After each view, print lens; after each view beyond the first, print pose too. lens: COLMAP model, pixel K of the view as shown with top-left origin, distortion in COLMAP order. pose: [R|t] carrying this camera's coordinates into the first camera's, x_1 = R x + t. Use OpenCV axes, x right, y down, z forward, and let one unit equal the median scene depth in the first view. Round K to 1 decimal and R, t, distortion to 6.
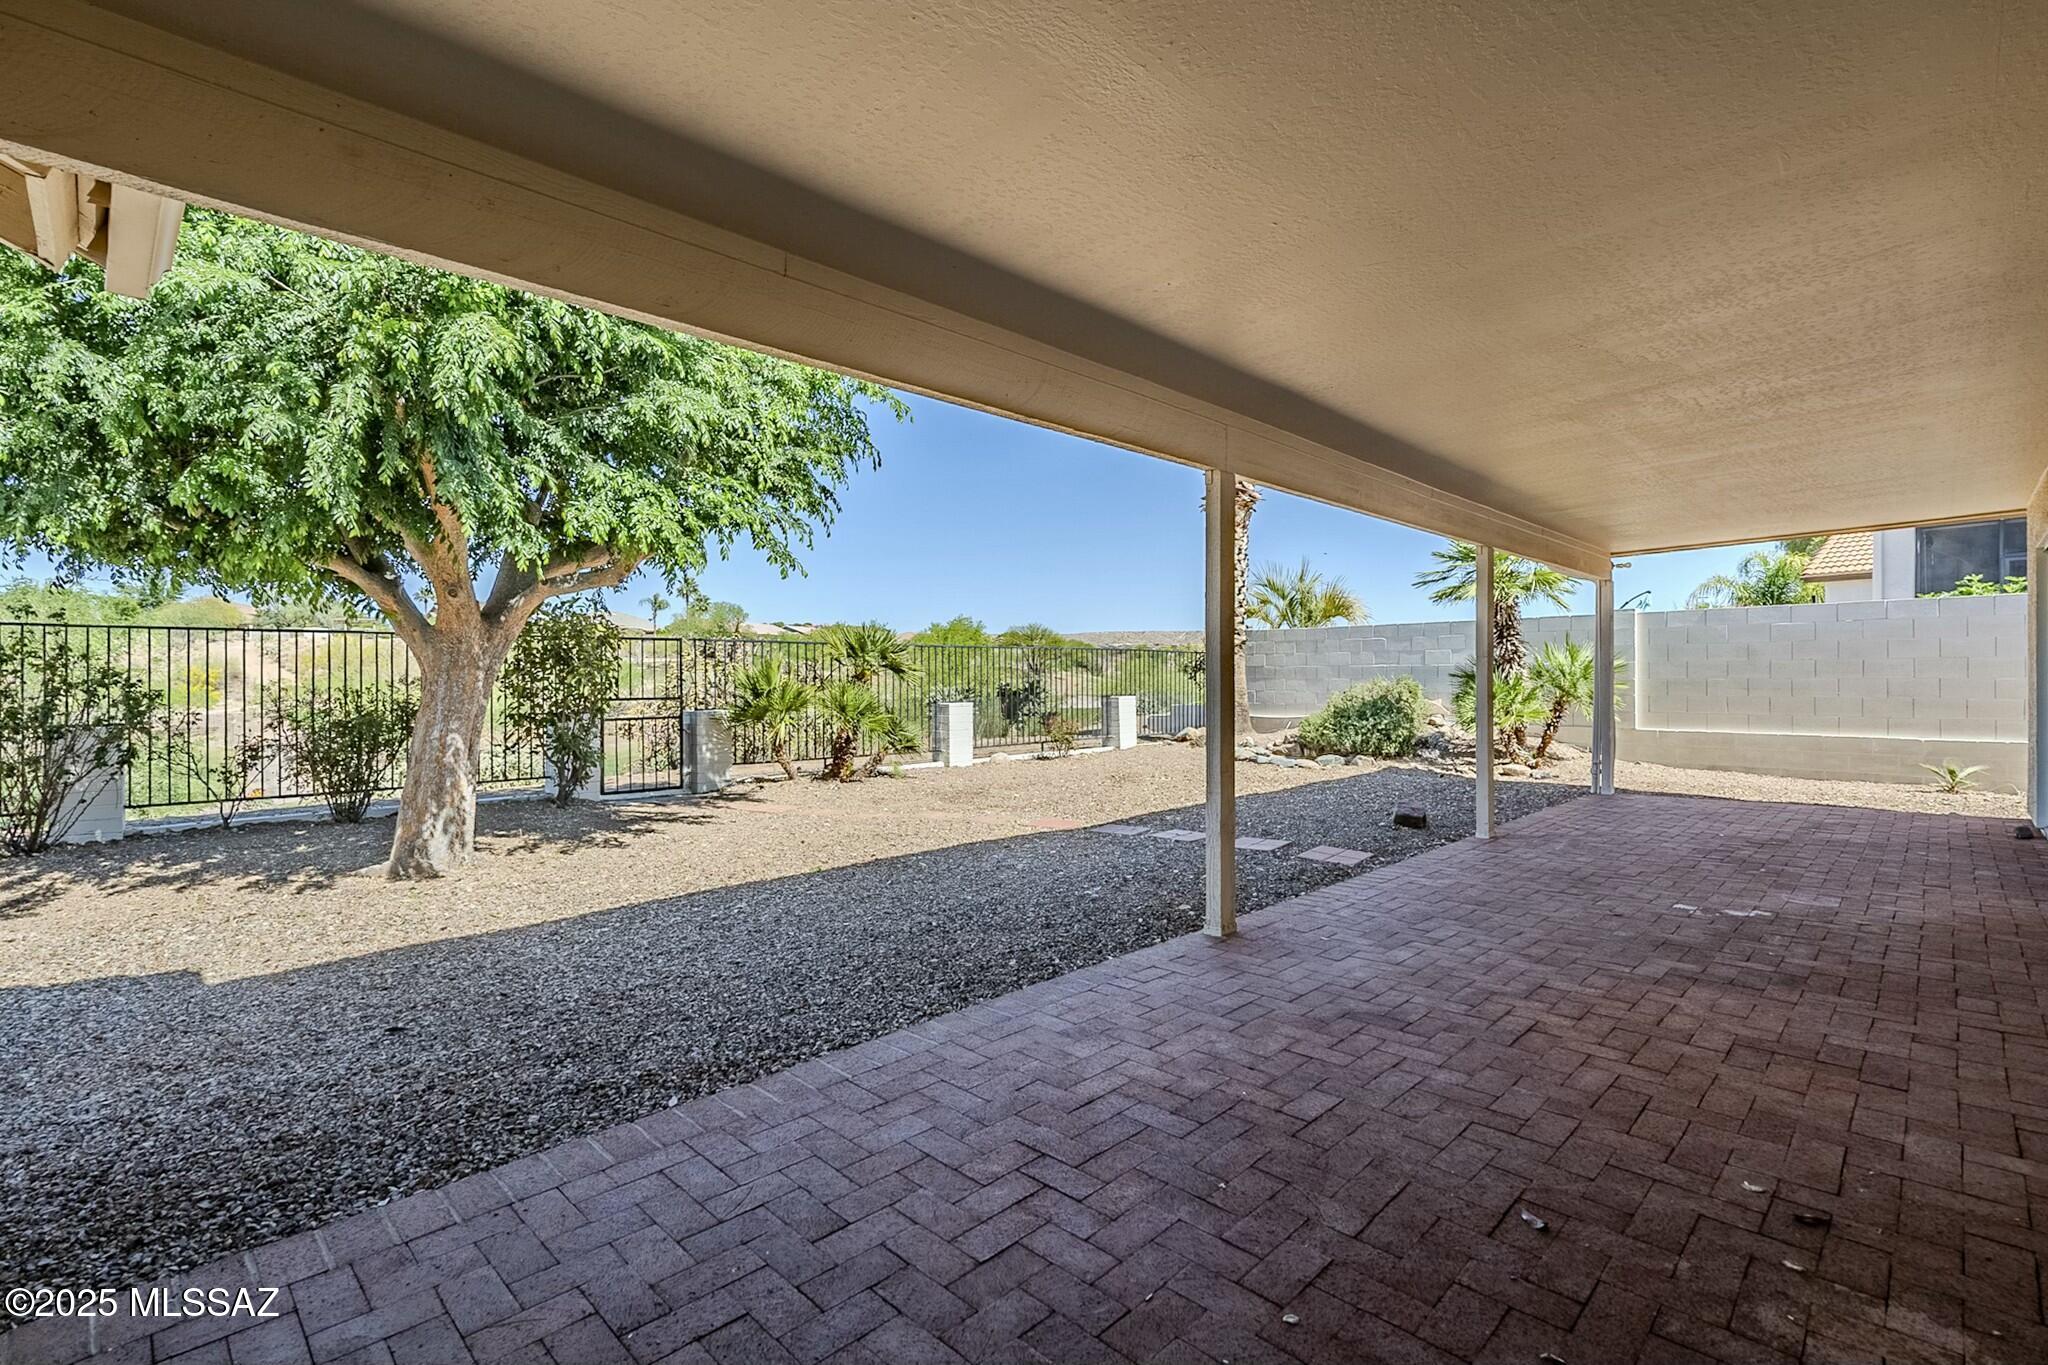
lens RADIAL K [[950.5, 0, 1024.0], [0, 950.5, 682.5], [0, 0, 1]] dist [0.000959, 0.000356]
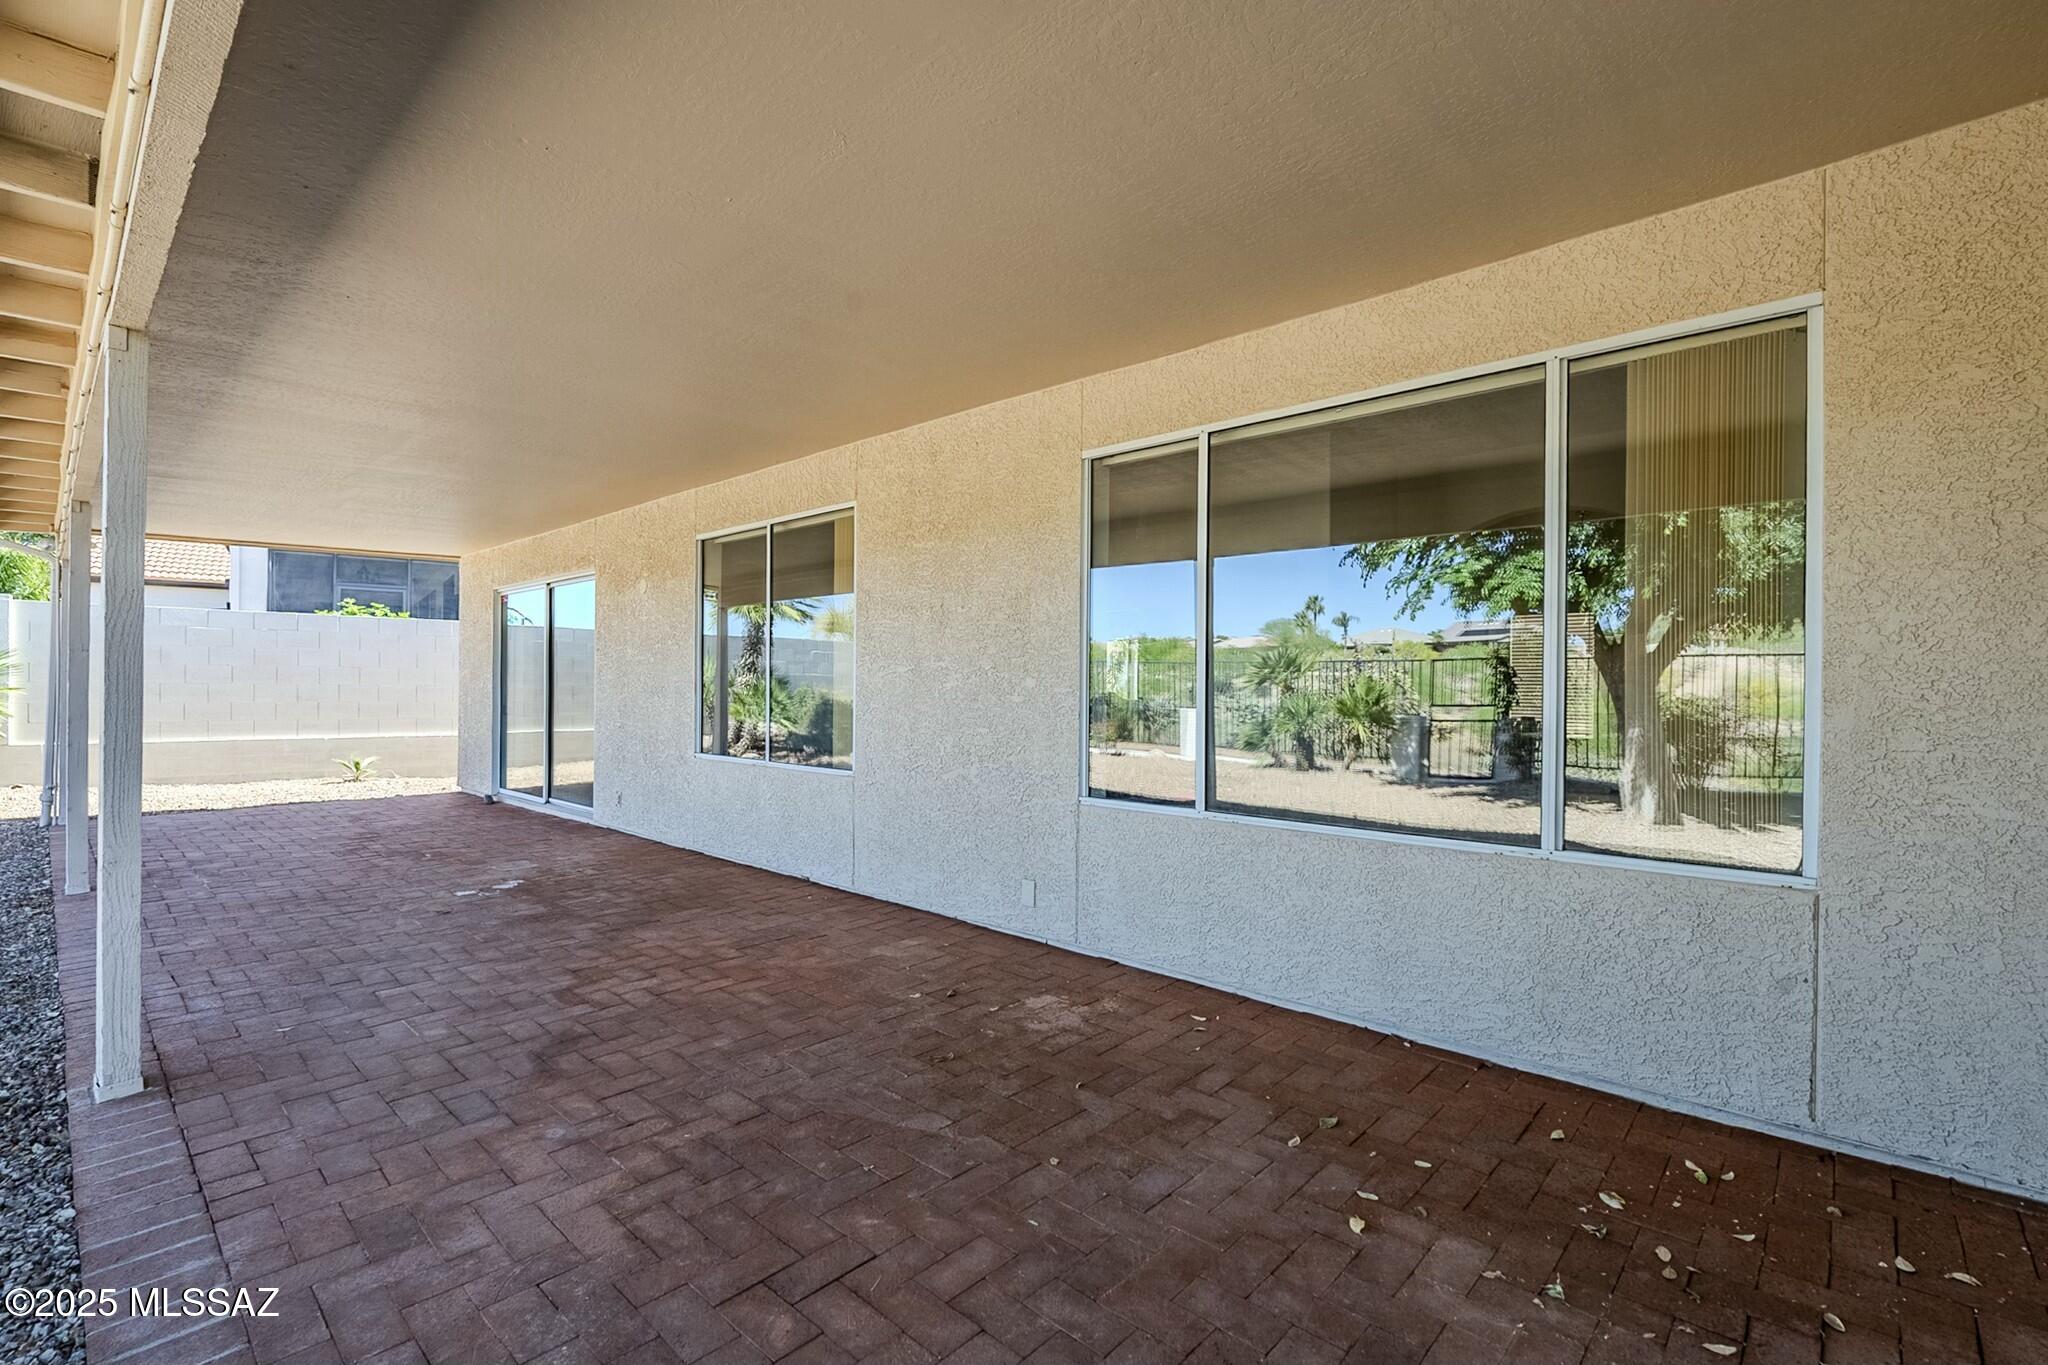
lens RADIAL K [[909.9, 0, 1024.0], [0, 909.9, 682.5], [0, 0, 1]] dist [-0.000678, -0.000167]
pose [[-0.038396, 0.010322, 0.999209, -0.506955], [-0.001746, 0.999944, -0.010397, 0.008287], [-0.999261, -0.002144, -0.038375, 0.559688]]
